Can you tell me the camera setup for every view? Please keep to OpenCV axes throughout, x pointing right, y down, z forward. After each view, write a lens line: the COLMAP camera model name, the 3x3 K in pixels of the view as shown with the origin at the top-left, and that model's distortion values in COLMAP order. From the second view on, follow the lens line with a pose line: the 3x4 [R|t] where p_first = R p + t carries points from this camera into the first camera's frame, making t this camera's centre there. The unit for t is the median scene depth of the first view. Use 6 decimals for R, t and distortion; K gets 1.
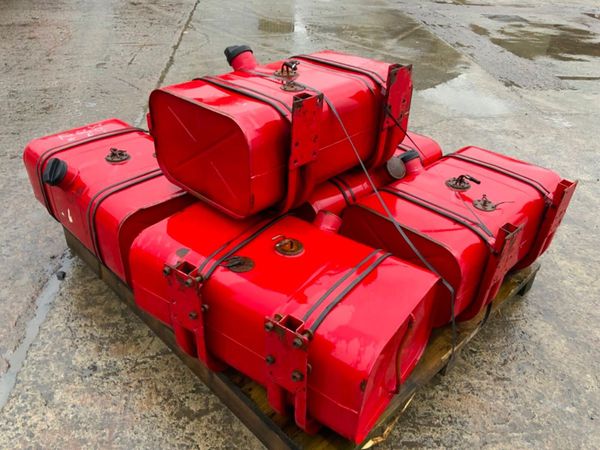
lens RADIAL K [[496.9, 0, 300.0], [0, 496.9, 225.0], [0, 0, 1]] dist [0.048558, -0.103450]
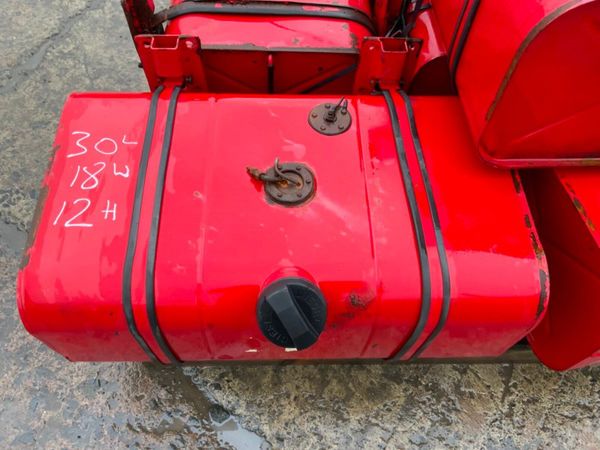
lens RADIAL K [[489.4, 0, 300.0], [0, 489.4, 225.0], [0, 0, 1]] dist [0.044102, -0.091511]
pose [[0.682902, -0.622651, 0.382035, -0.587354], [0.369072, 0.745394, 0.555134, -0.365759], [-0.630421, -0.238104, 0.738834, 0.724178]]
